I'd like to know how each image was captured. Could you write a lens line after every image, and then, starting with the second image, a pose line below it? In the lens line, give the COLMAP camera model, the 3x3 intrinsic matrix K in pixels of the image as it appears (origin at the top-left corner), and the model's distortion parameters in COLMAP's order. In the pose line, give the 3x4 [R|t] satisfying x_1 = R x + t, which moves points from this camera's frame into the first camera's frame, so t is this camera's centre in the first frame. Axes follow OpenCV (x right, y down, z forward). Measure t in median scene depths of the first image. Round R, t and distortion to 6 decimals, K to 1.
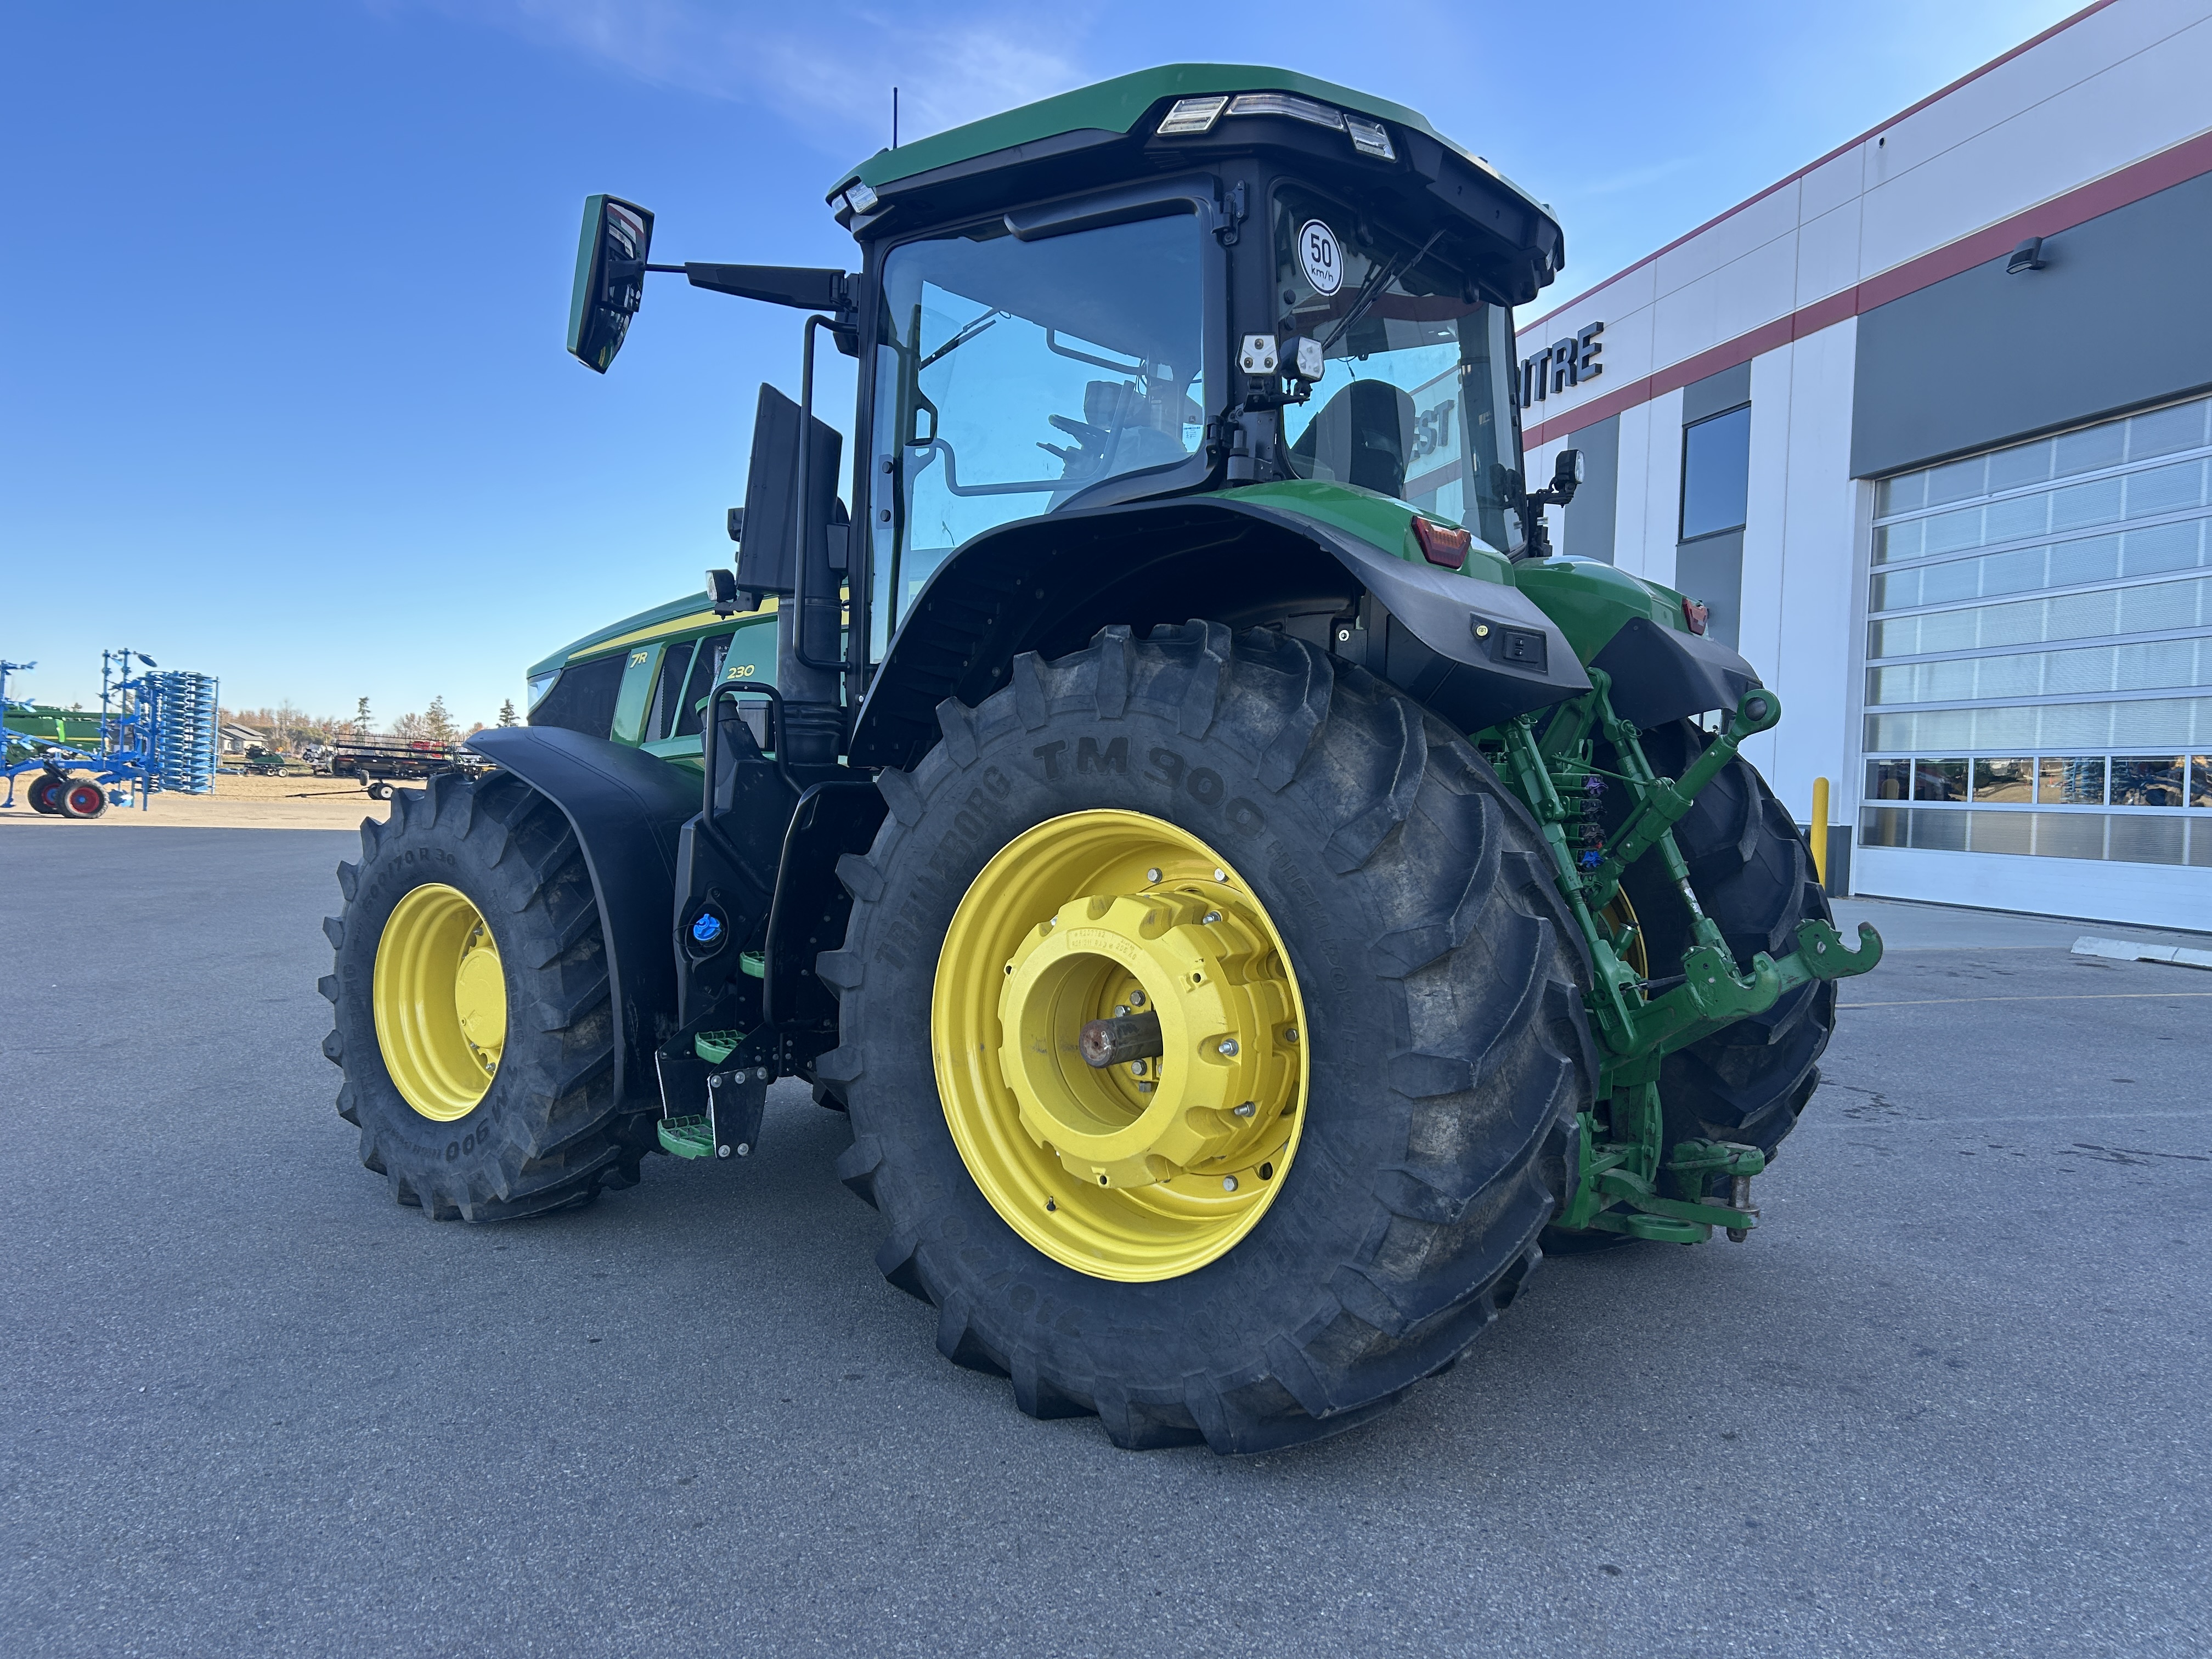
lens RADIAL K [[1675.4, 0, 1114.4], [0, 1675.4, 764.9], [0, 0, 1]] dist [0.080476, -0.096994]
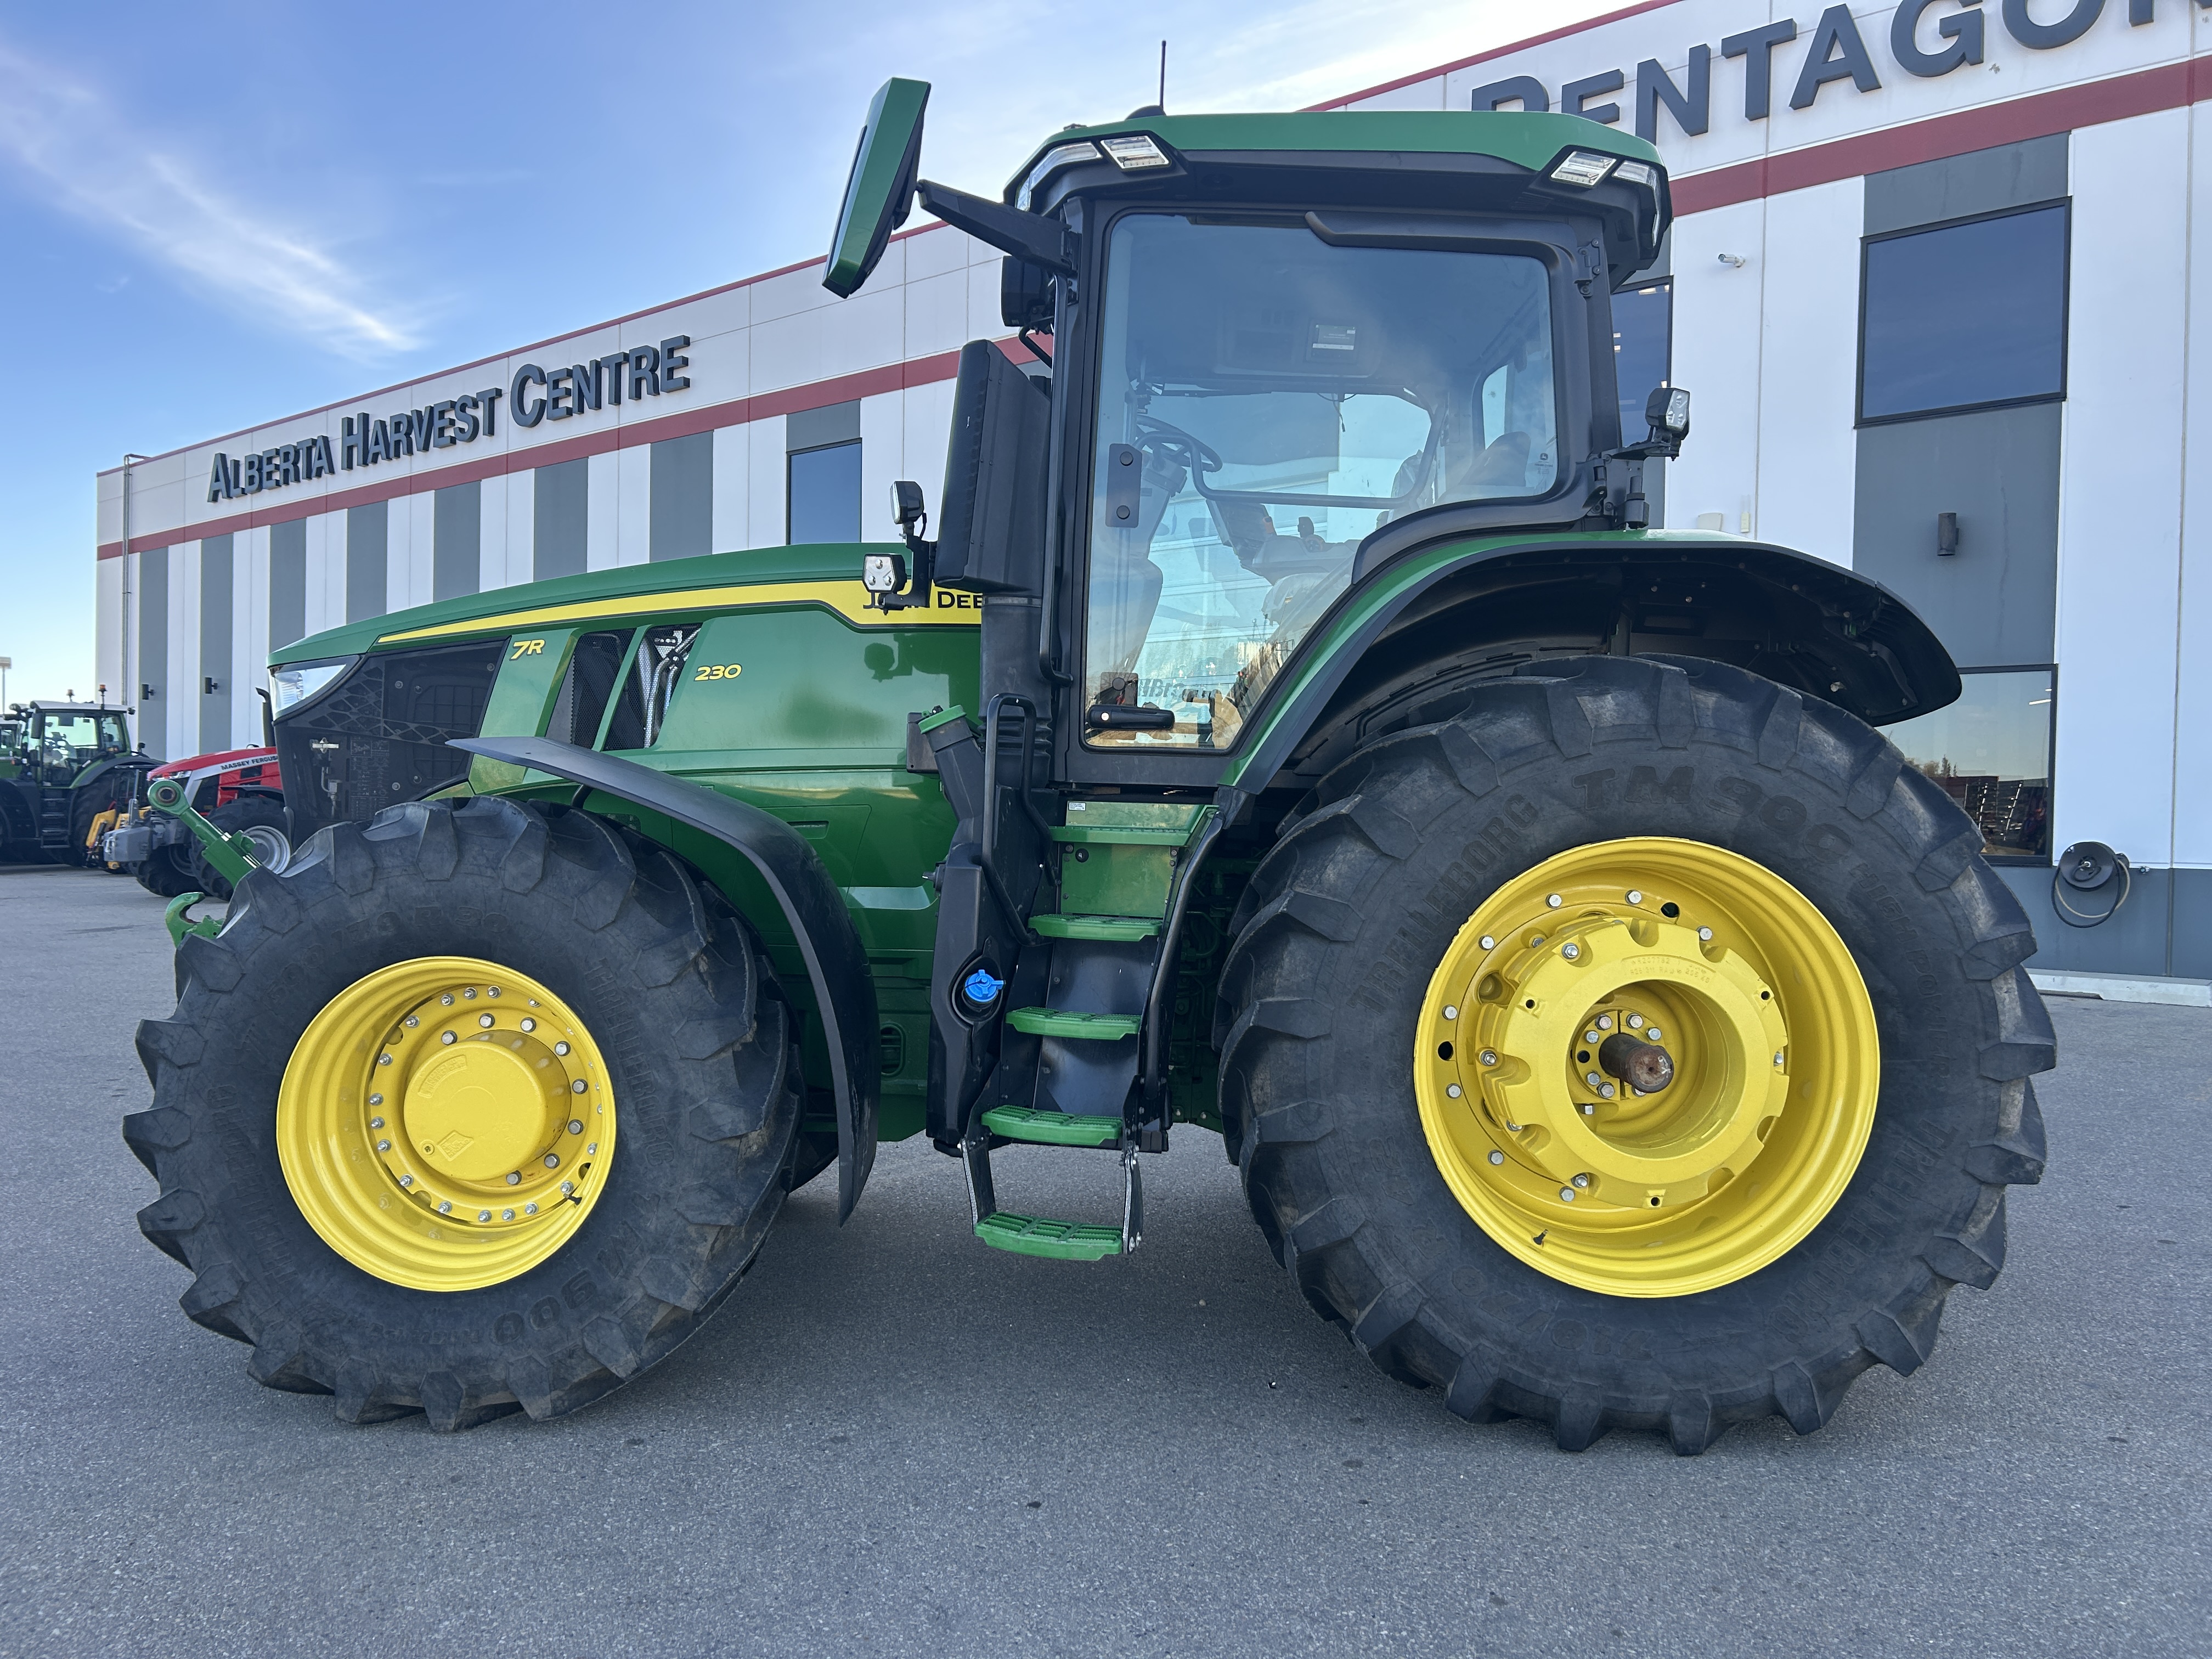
lens RADIAL K [[1675.4, 0, 1114.4], [0, 1675.4, 764.9], [0, 0, 1]] dist [0.080476, -0.096994]
pose [[0.788883, 0.007011, 0.614504, -0.860617], [-0.003267, 0.999969, -0.007215, -0.008734], [-0.614535, 0.003684, 0.788881, 0.373892]]
